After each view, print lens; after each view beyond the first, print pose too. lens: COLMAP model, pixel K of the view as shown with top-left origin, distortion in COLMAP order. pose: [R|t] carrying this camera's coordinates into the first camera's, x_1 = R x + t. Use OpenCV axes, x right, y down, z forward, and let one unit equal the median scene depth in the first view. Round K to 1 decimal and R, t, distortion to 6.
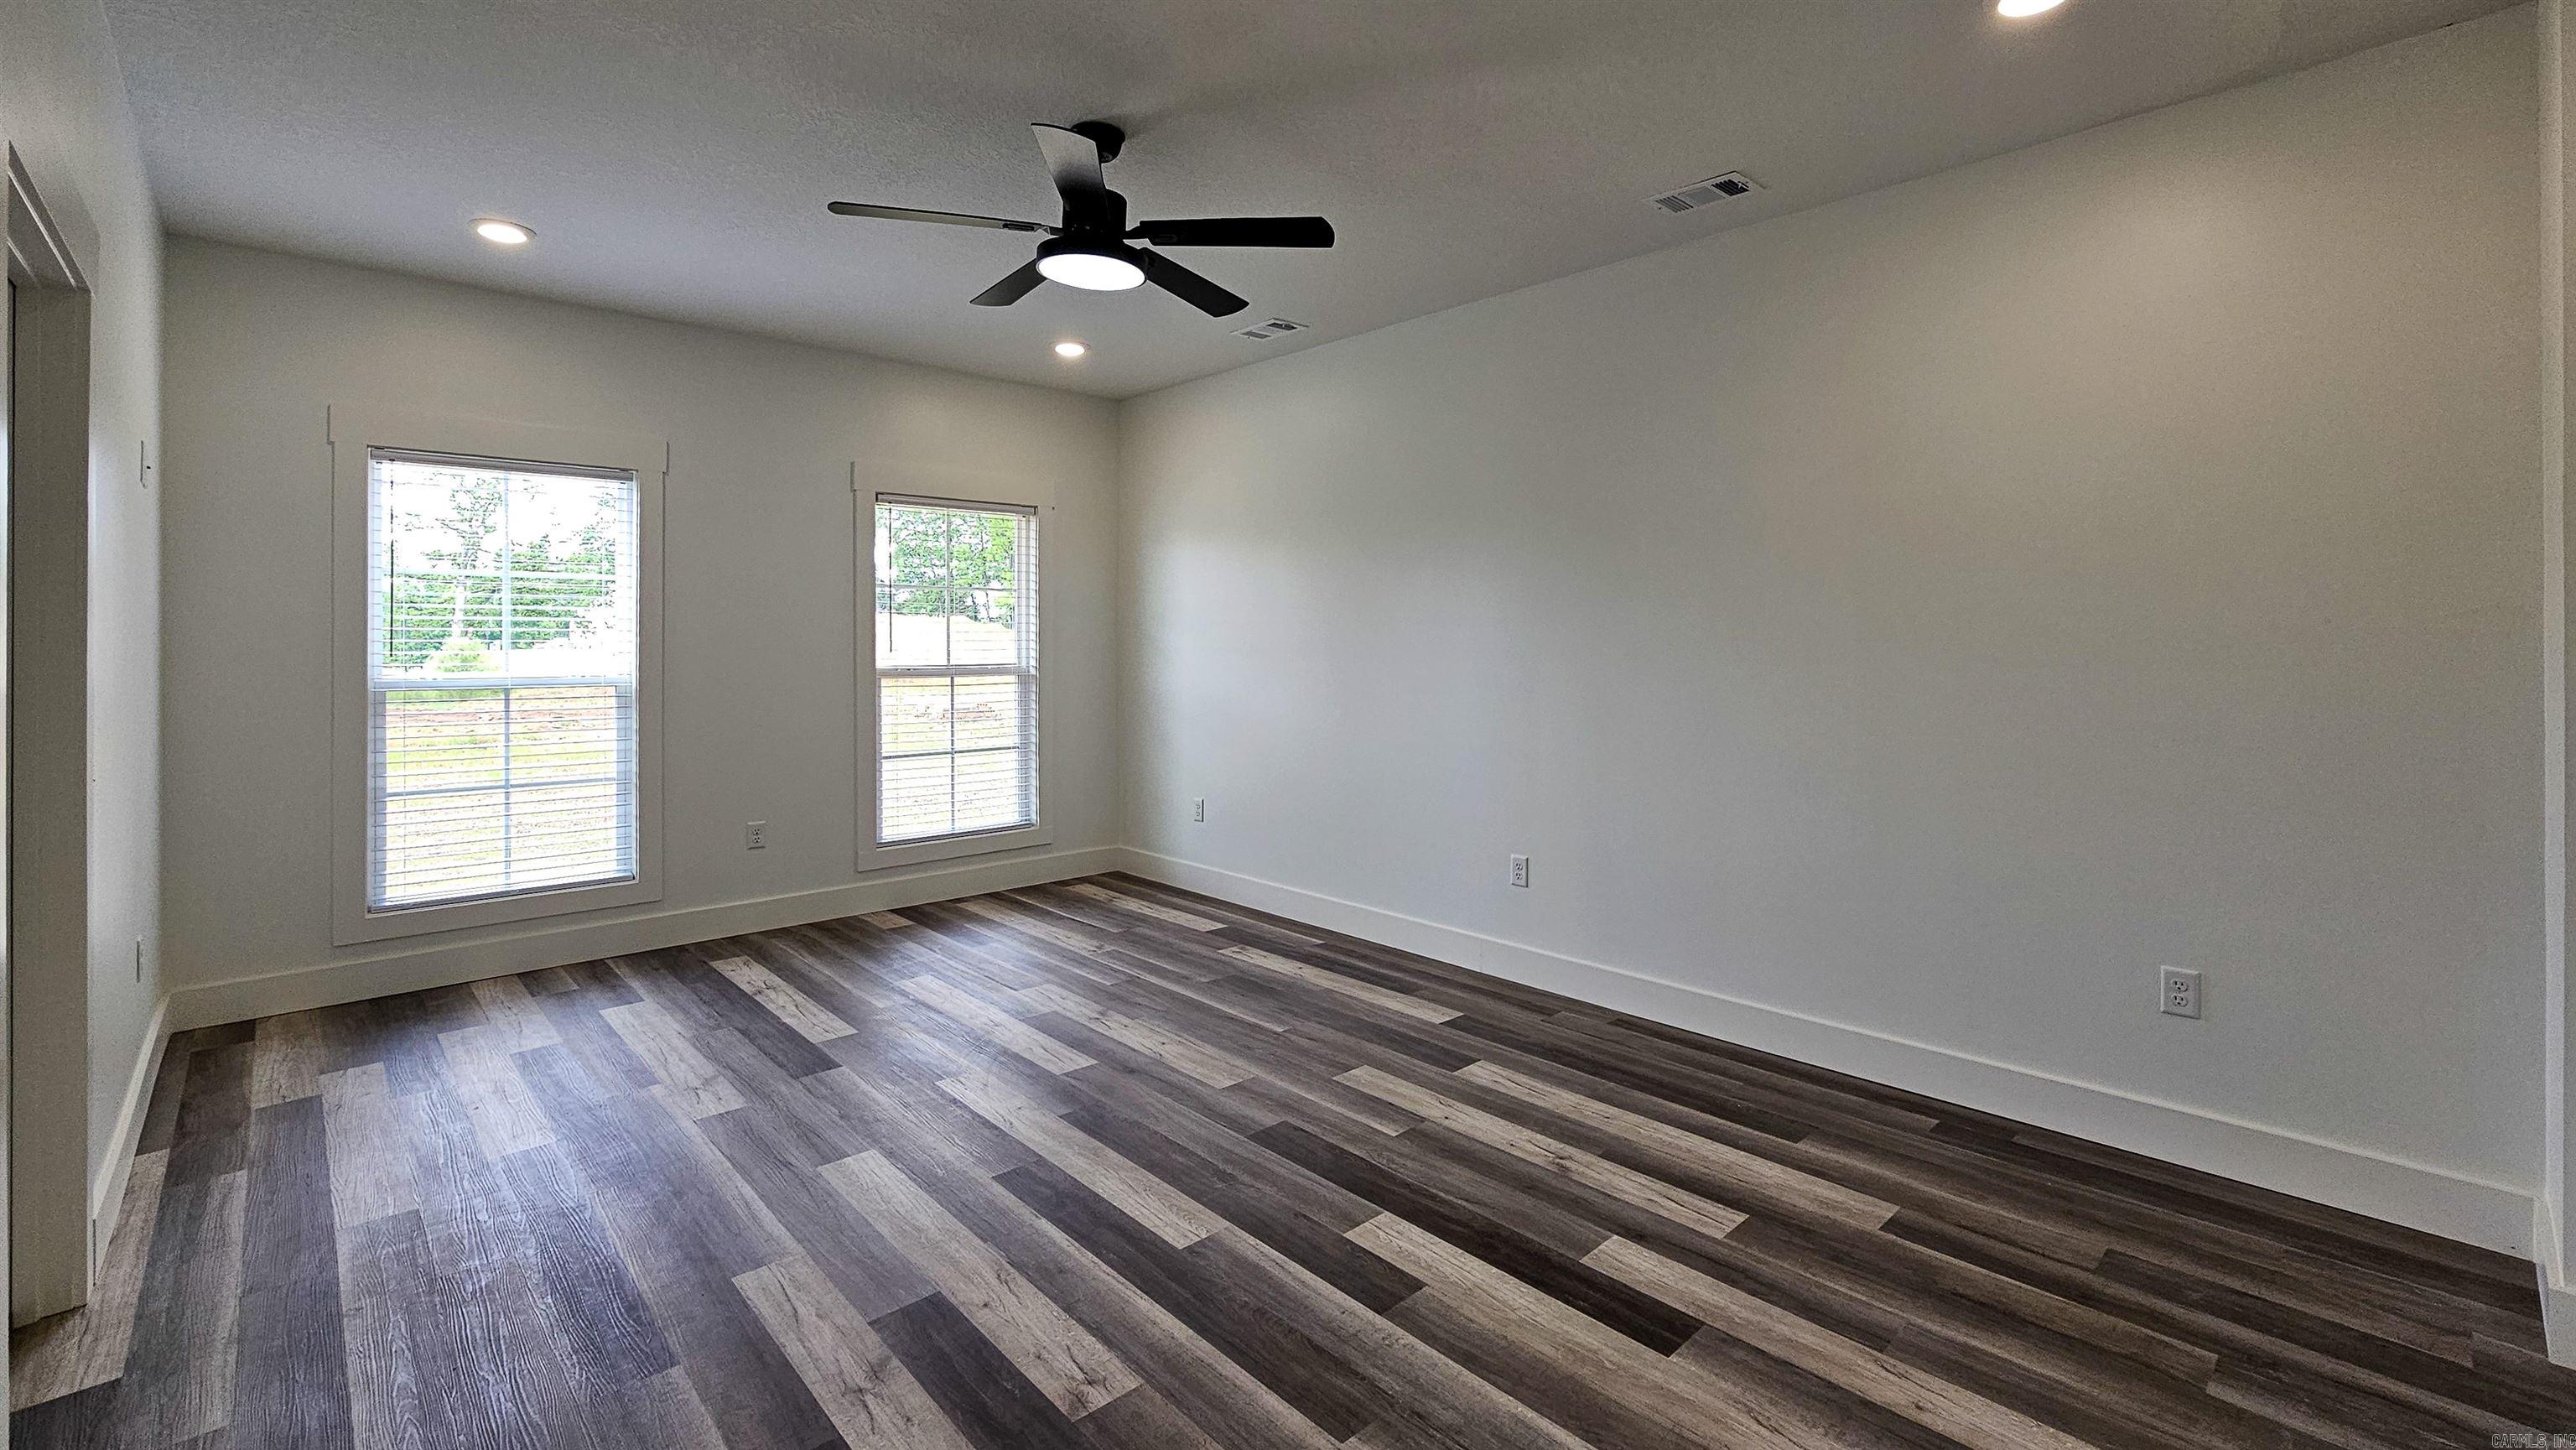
lens RADIAL K [[1113.5, 0, 1368.1], [0, 1113.5, 652.7], [0, 0, 1]] dist [-0.002132, -0.000123]
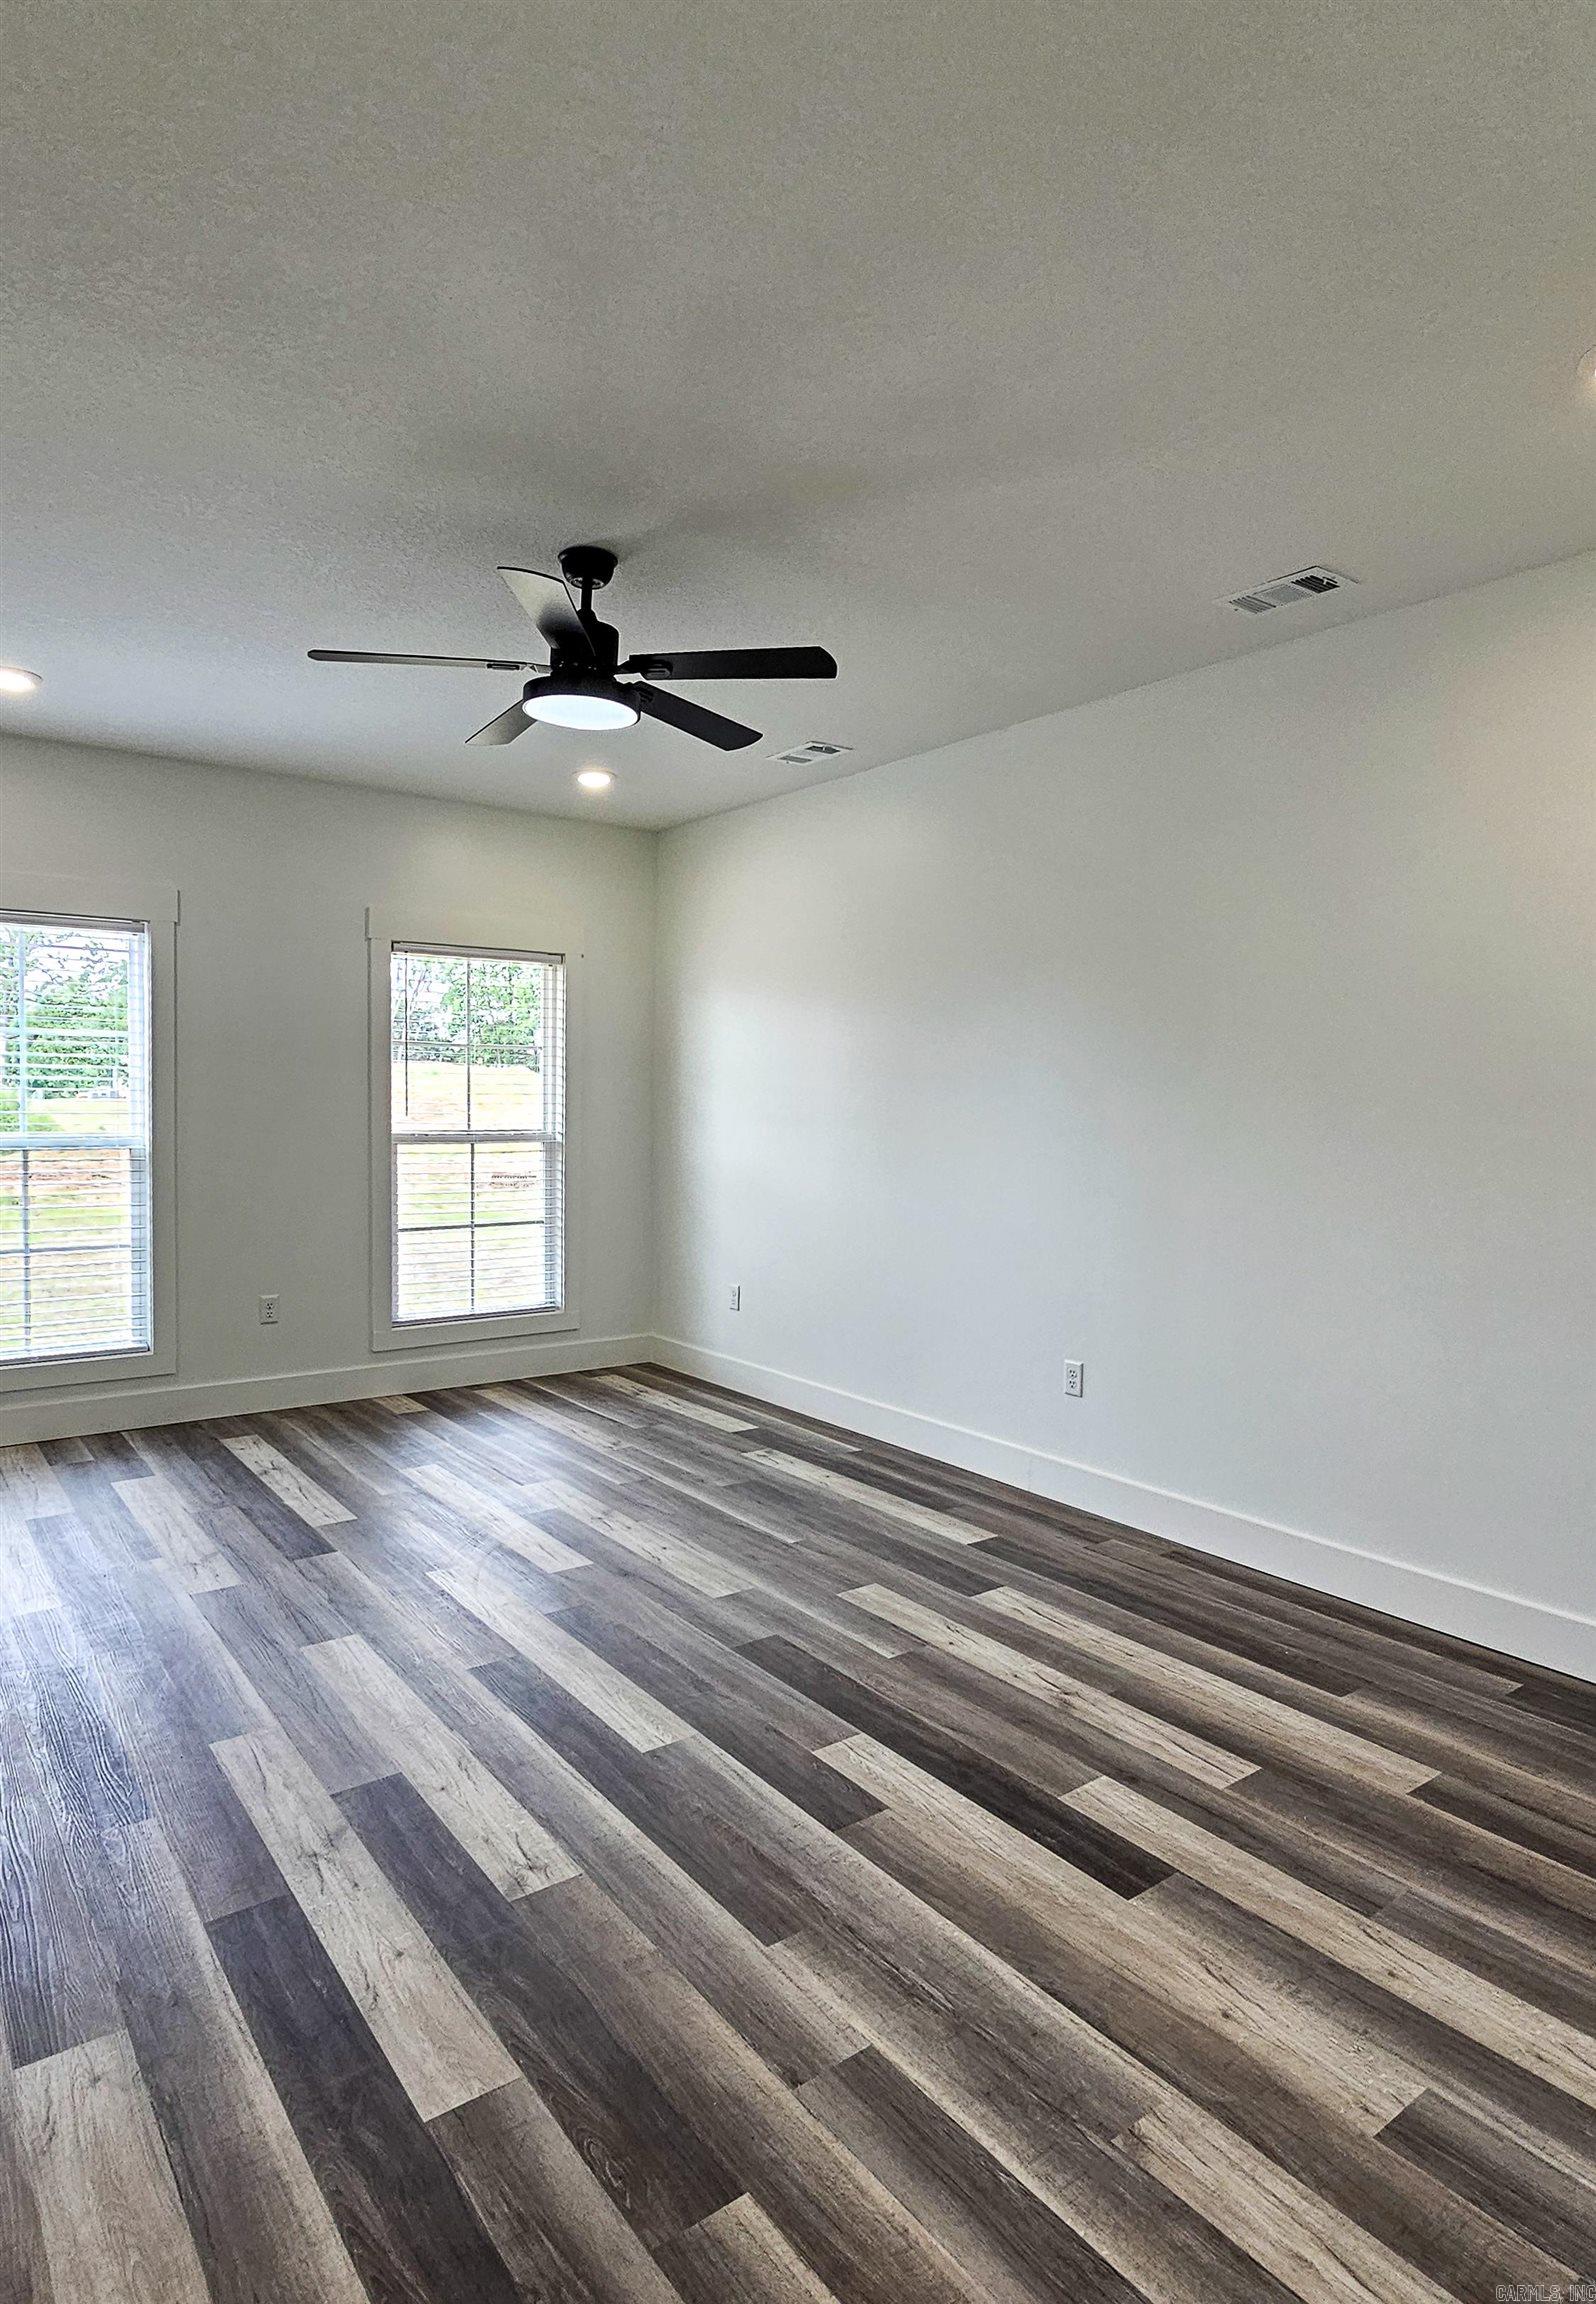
lens RADIAL K [[1334.3, 0, 799.6], [0, 1334.3, 1161.4], [0, 0, 1]] dist [-0.001637, 0.000872]
pose [[0.989087, 0.016530, -0.146400, 0.098426], [-0.011144, 0.999233, 0.037534, -0.014037], [0.146909, -0.035493, 0.988513, -0.077686]]
